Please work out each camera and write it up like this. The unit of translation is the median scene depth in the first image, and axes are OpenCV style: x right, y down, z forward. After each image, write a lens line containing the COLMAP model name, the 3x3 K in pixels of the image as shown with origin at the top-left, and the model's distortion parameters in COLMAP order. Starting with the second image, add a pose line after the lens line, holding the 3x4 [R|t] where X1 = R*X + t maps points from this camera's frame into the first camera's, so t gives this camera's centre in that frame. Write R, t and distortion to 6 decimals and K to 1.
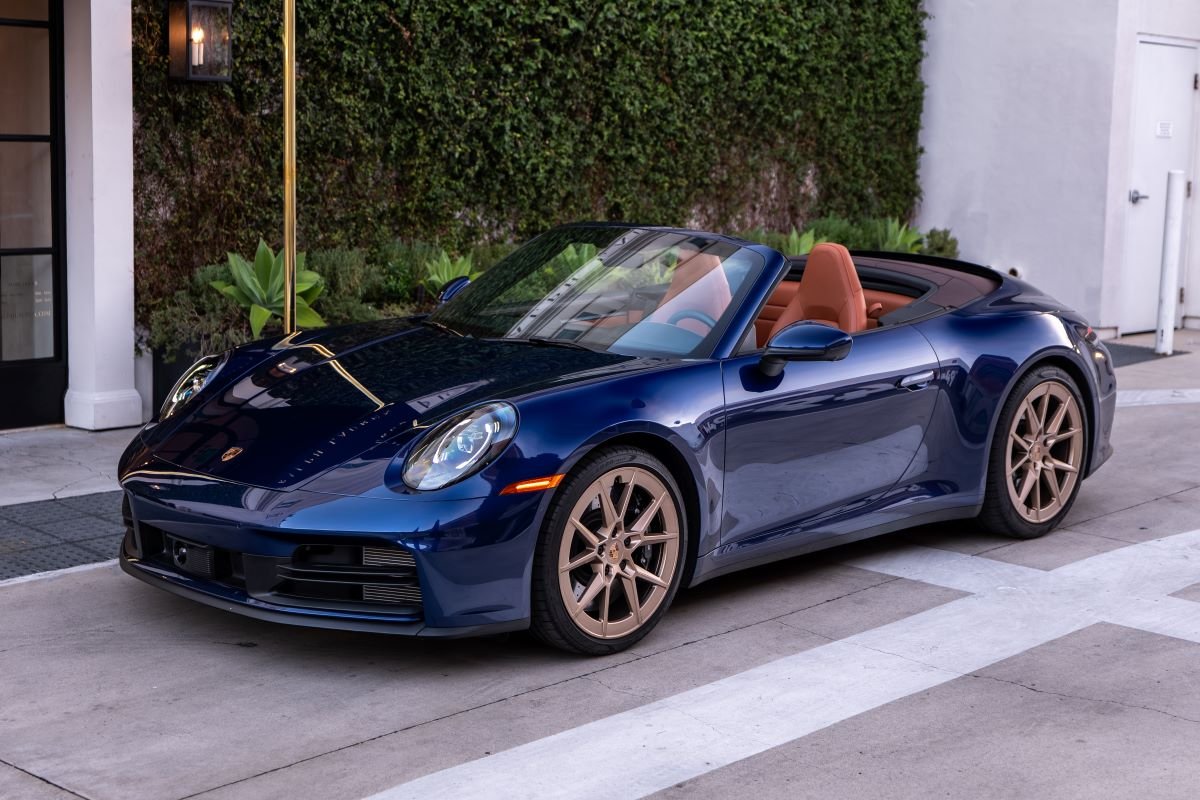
lens RADIAL K [[1953.9, 0, 600.0], [0, 1953.9, 435.7], [0, 0, 1]] dist [-0.000843, 0.048197]
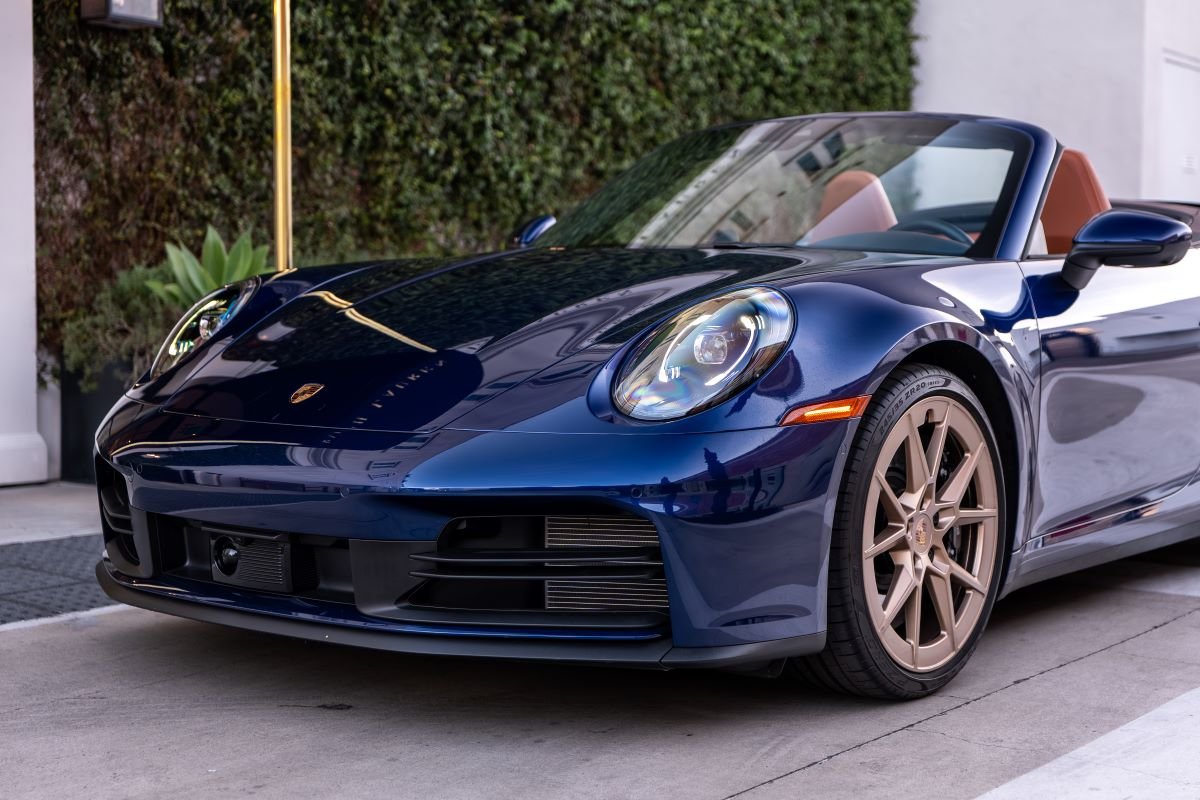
lens RADIAL K [[1953.9, 0, 600.0], [0, 1953.9, 435.7], [0, 0, 1]] dist [-0.000843, 0.048197]
pose [[0.994438, -0.027918, 0.101551, -0.097157], [0.037072, 0.995306, -0.089397, 0.049337], [-0.098579, 0.092665, 0.990805, 0.234533]]
